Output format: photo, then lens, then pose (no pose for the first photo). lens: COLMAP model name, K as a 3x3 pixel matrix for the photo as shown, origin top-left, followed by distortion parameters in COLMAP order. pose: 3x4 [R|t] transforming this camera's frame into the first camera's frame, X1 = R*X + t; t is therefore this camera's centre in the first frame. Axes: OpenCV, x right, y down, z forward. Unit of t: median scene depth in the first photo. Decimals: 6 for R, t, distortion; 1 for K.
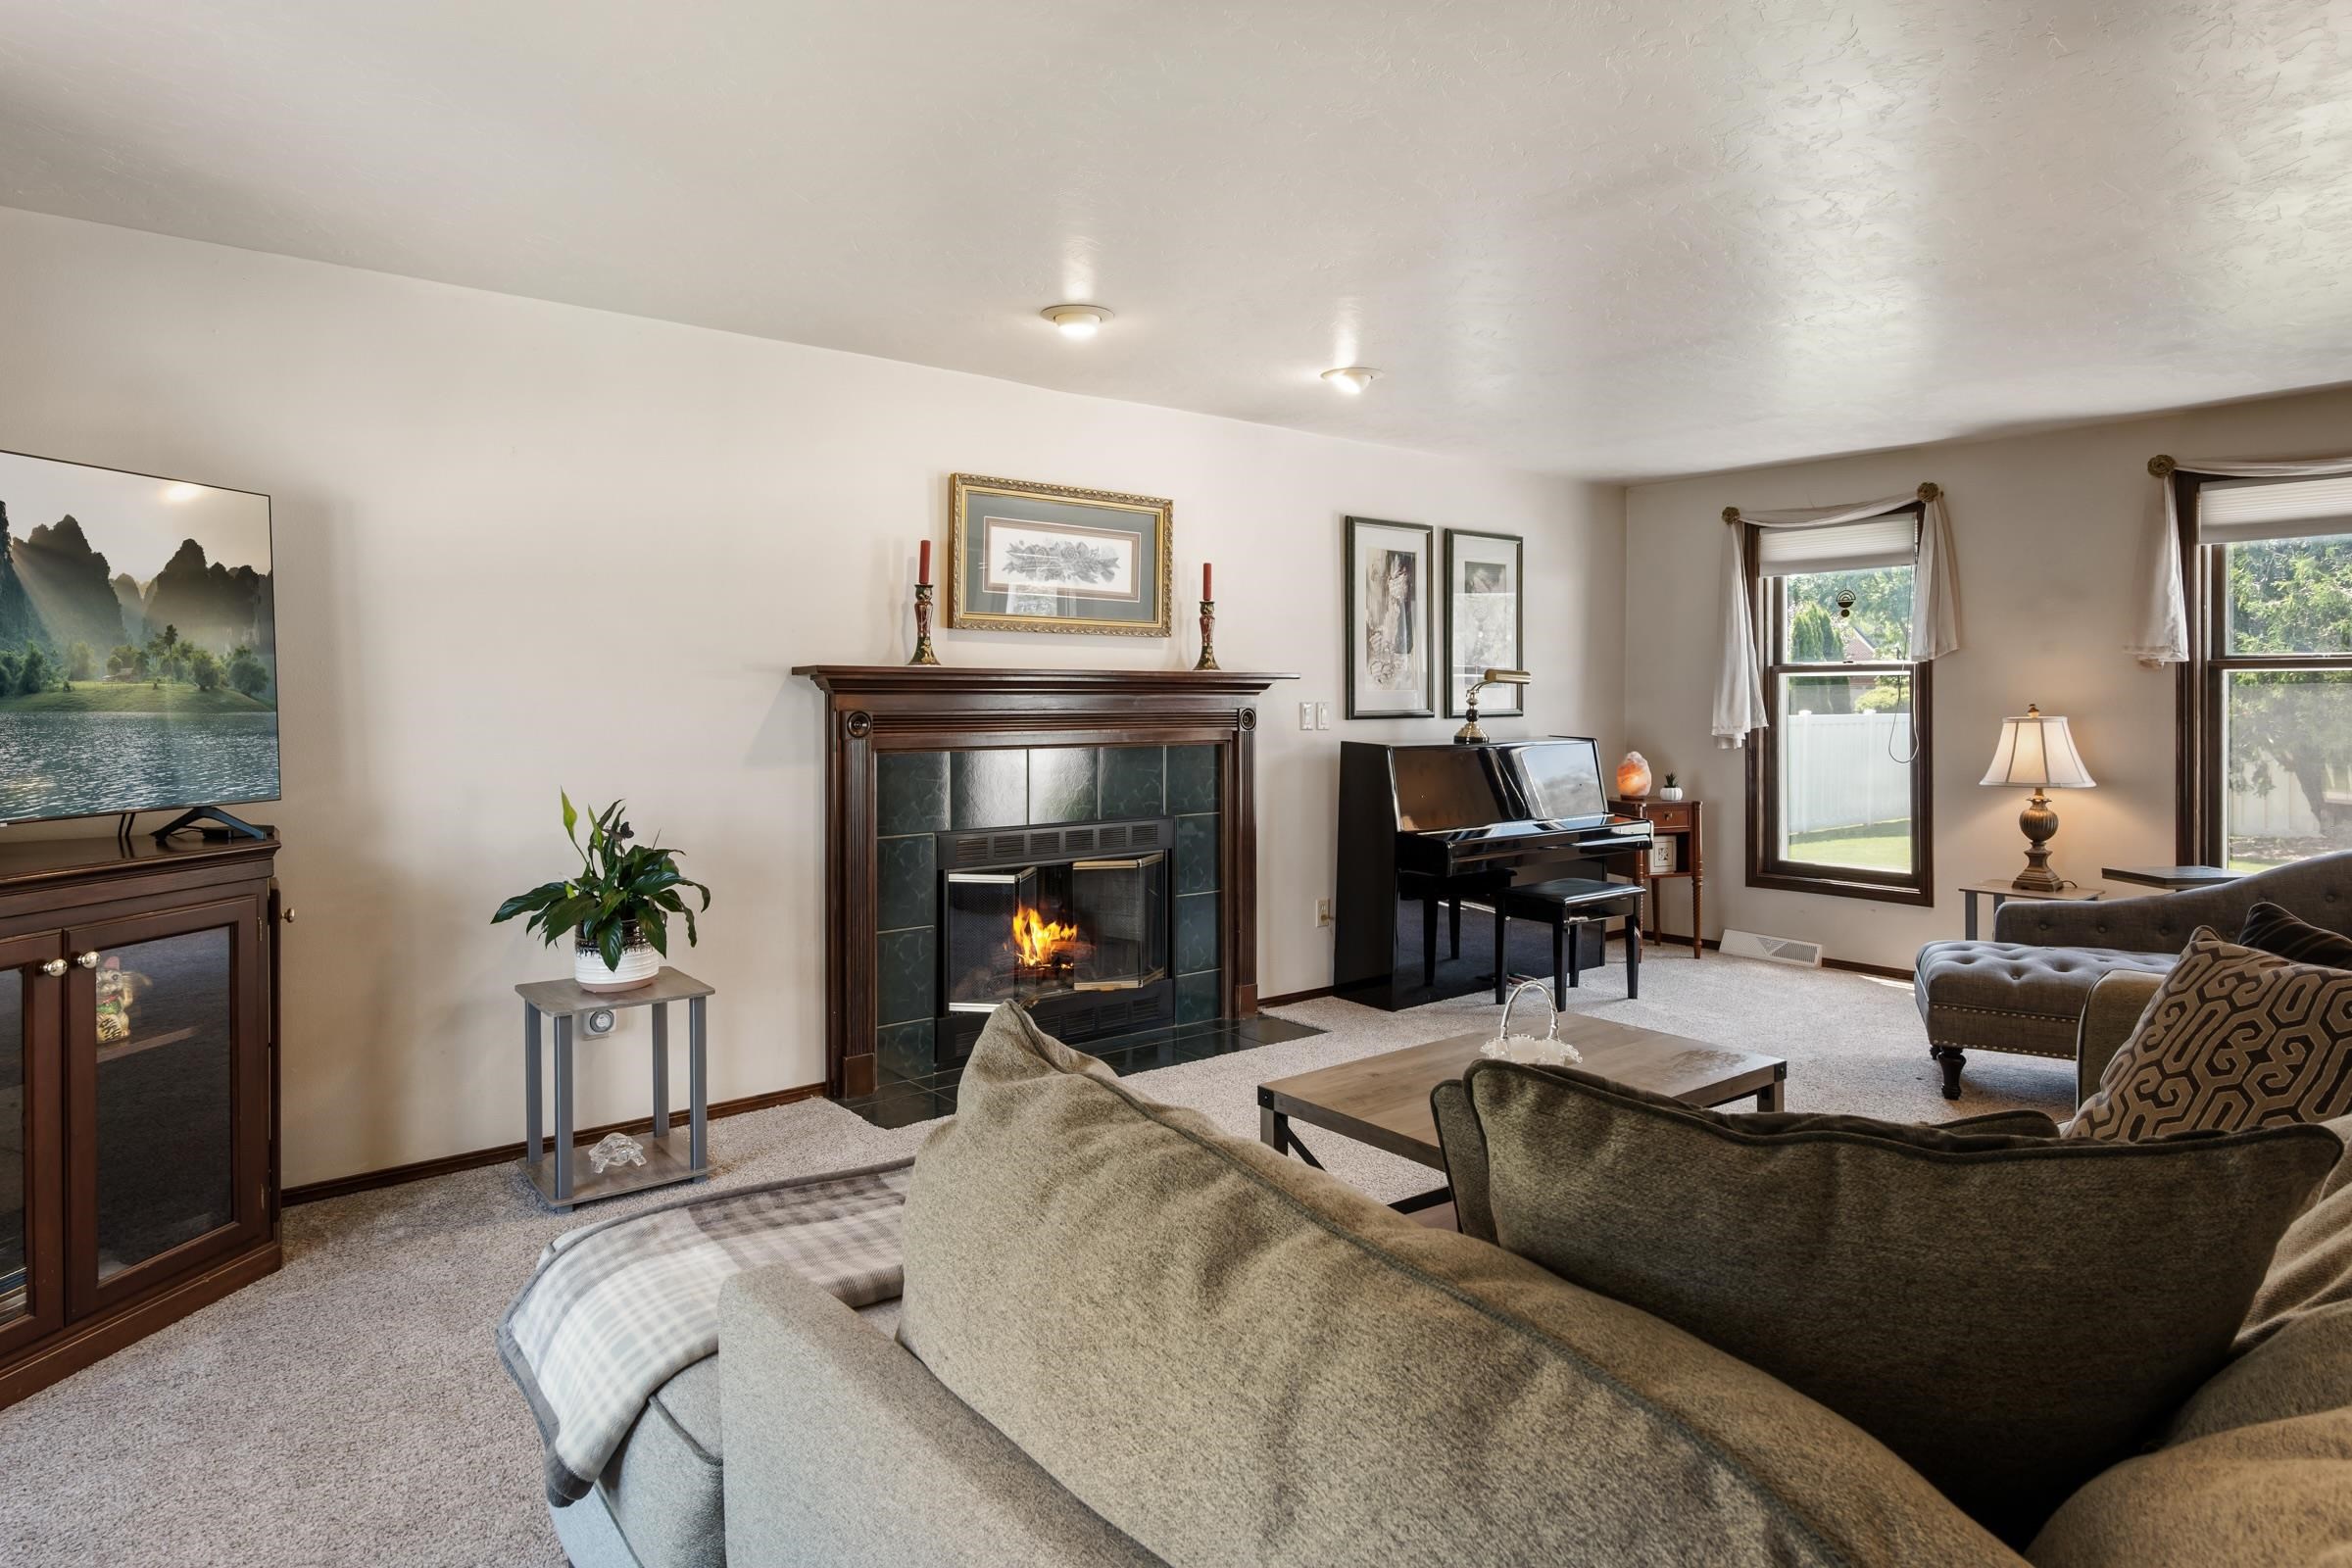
lens RADIAL K [[1334.8, 0, 1166.3], [0, 1334.8, 706.6], [0, 0, 1]] dist [0.009425, 0.000857]
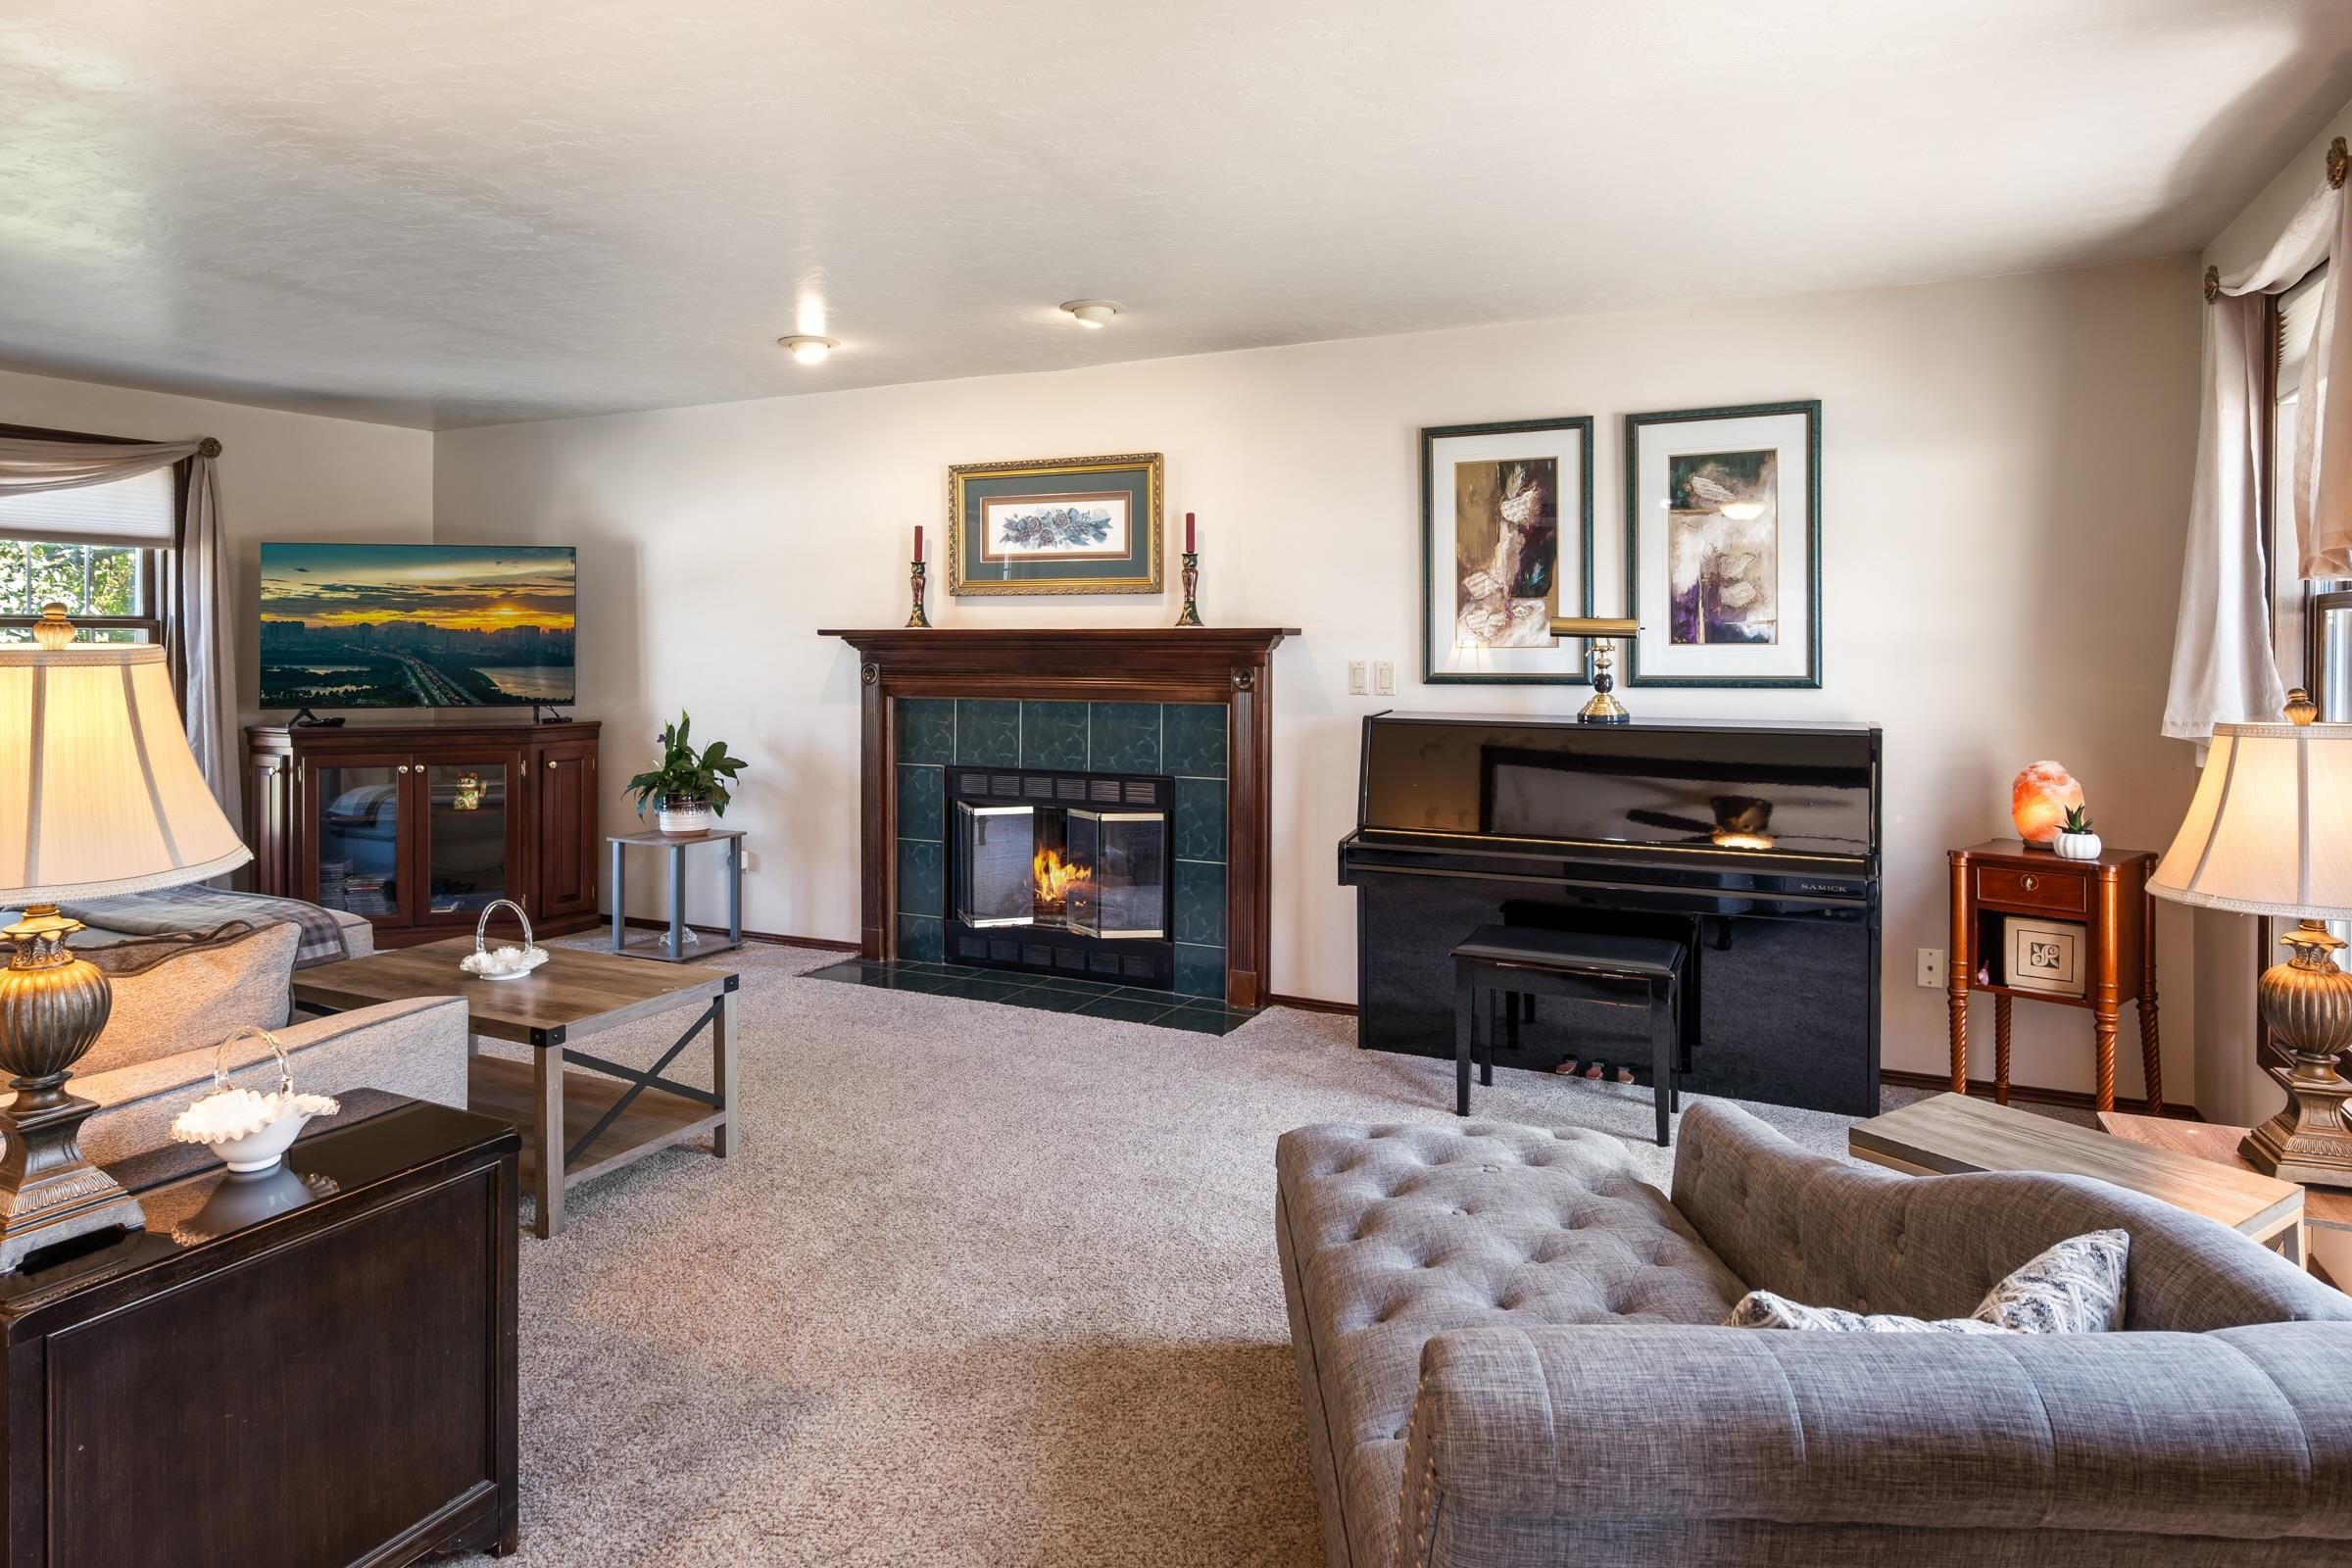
lens RADIAL K [[1324.2, 0, 1185.4], [0, 1324.2, 669.5], [0, 0, 1]] dist [-0.001648, -0.000239]
pose [[0.437009, 0.012776, -0.899366, 0.897857], [-0.010480, 0.999904, 0.009112, -0.005440], [0.899396, 0.005443, 0.437101, 0.607153]]
